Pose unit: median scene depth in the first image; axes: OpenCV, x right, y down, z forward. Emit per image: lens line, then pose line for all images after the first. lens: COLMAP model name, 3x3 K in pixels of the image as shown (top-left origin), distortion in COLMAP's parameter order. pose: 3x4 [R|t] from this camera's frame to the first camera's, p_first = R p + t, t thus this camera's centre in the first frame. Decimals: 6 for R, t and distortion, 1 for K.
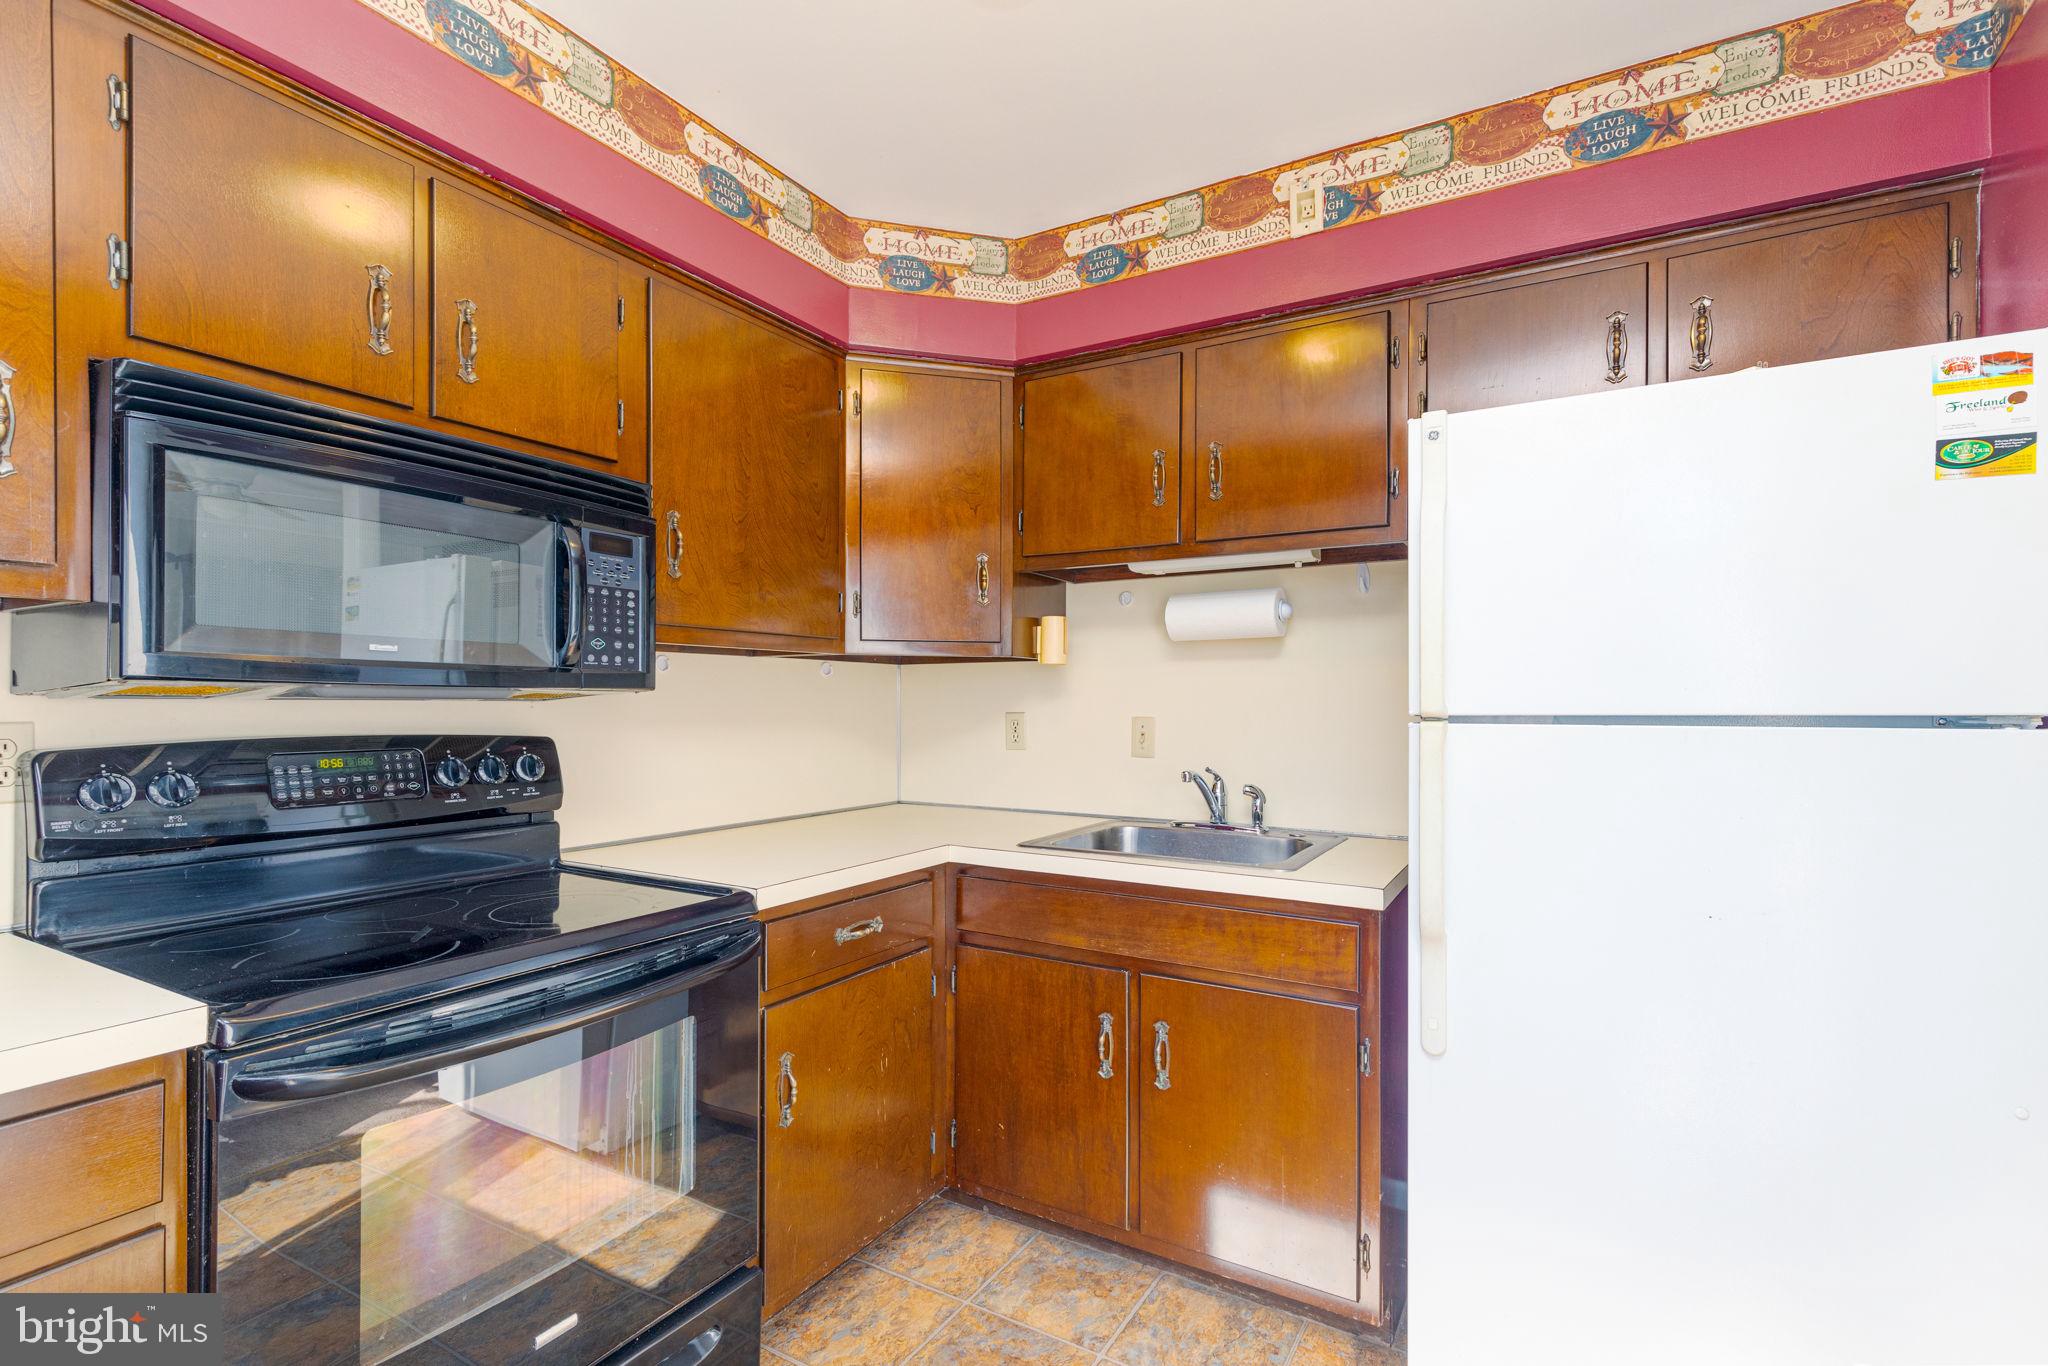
lens RADIAL K [[914.2, 0, 1012.6], [0, 914.2, 700.1], [0, 0, 1]] dist [-0.000052, -0.001402]
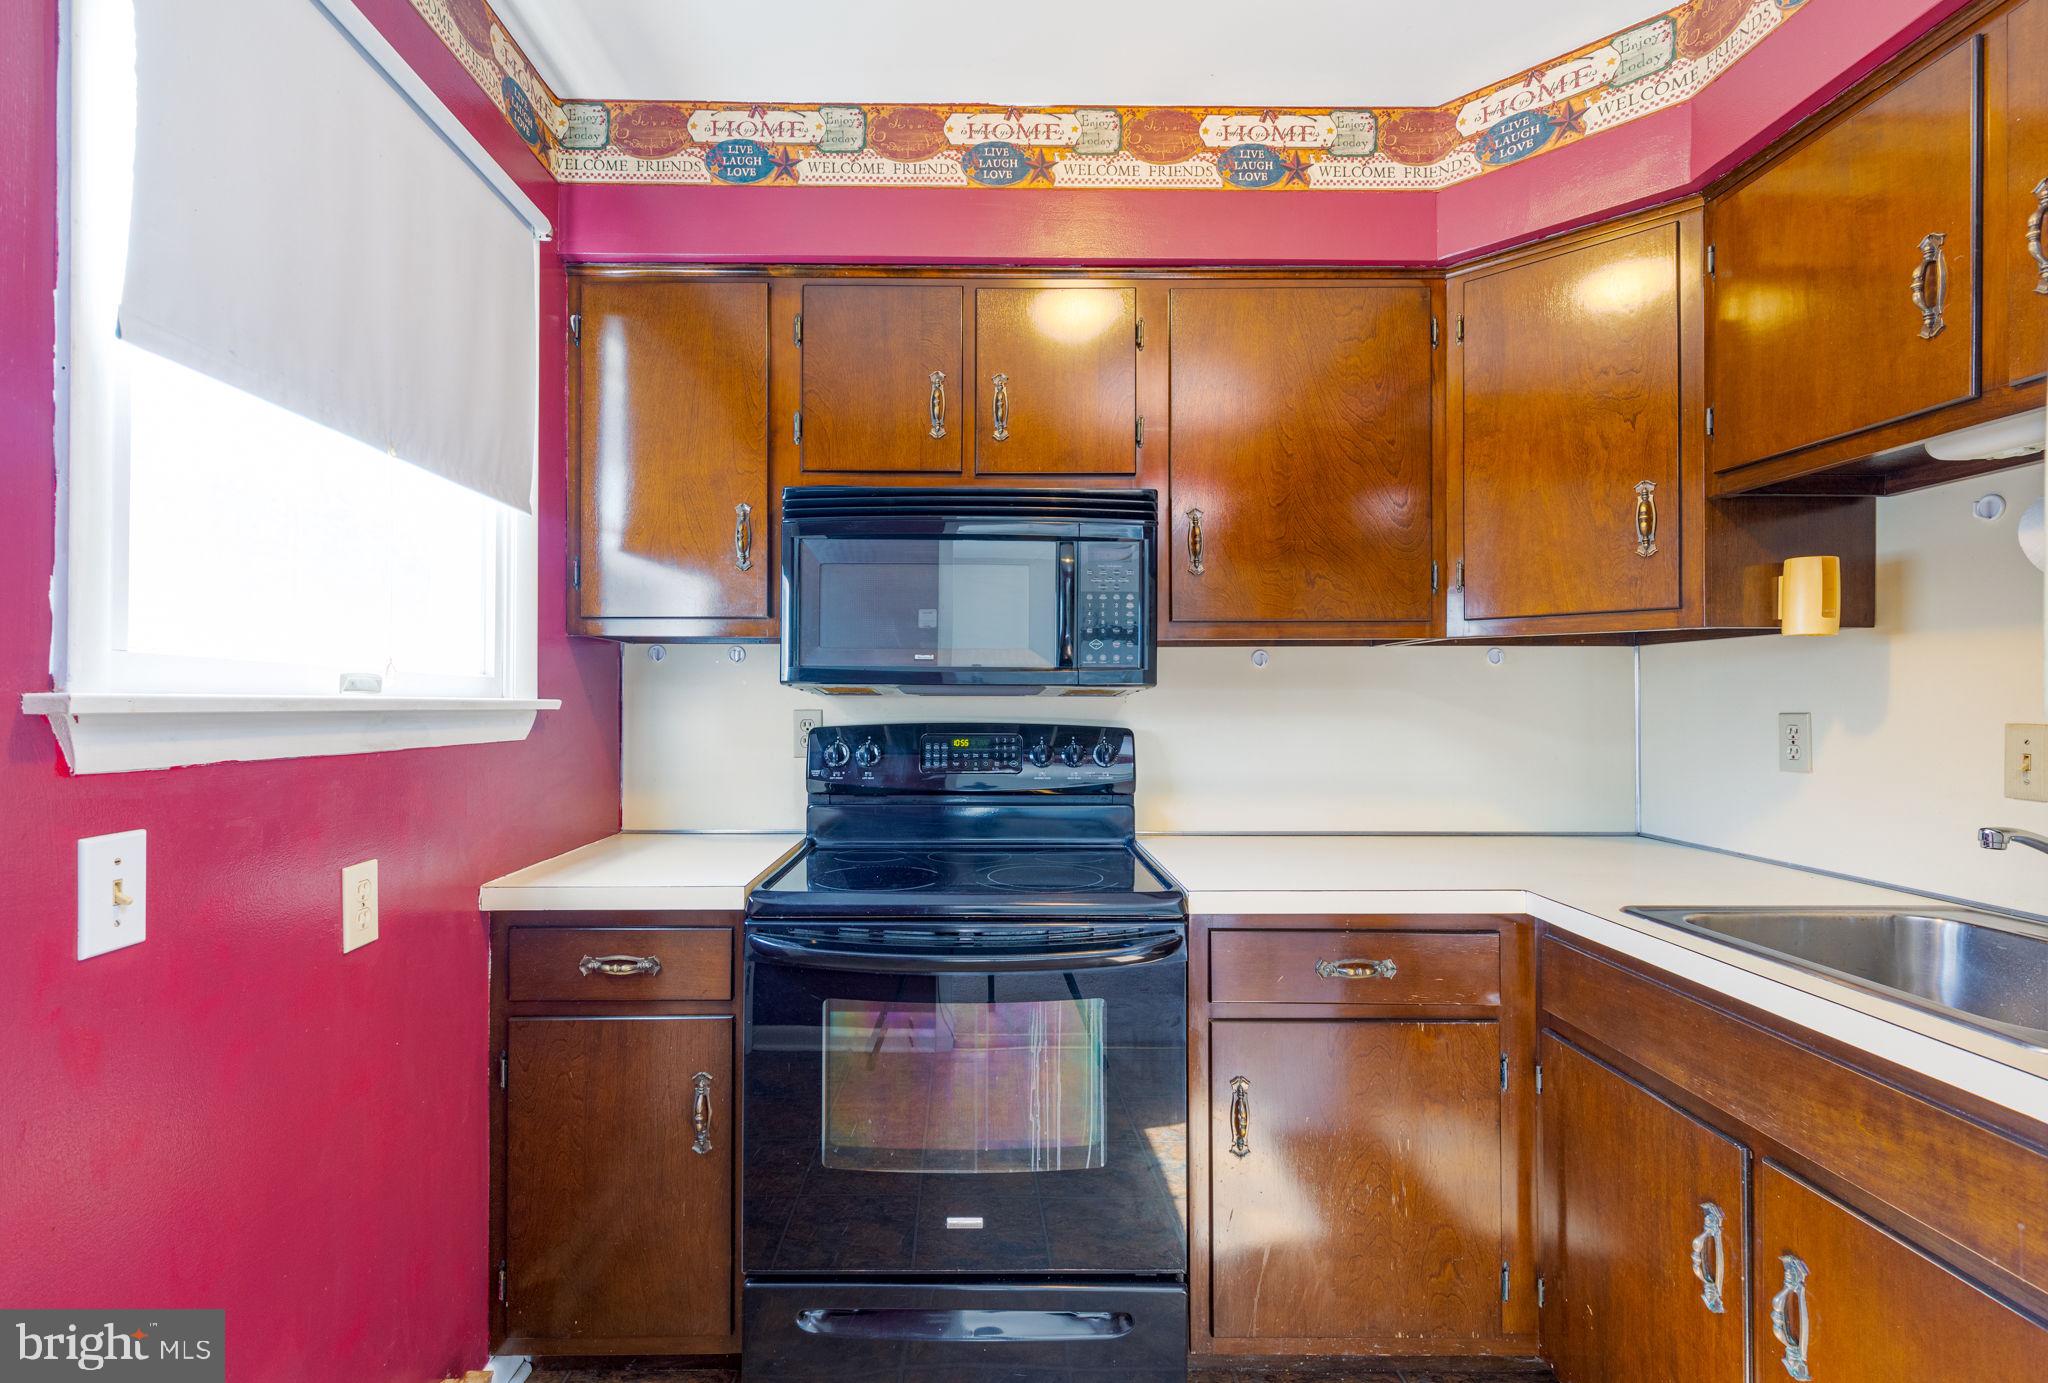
lens RADIAL K [[967.9, 0, 1016.8], [0, 967.9, 685.2], [0, 0, 1]] dist [0.001626, -0.000643]
pose [[0.519847, -0.011917, -0.854176, 0.429048], [0.001827, 0.999916, -0.012838, 0.002045], [0.854258, 0.005114, 0.519825, 0.269751]]
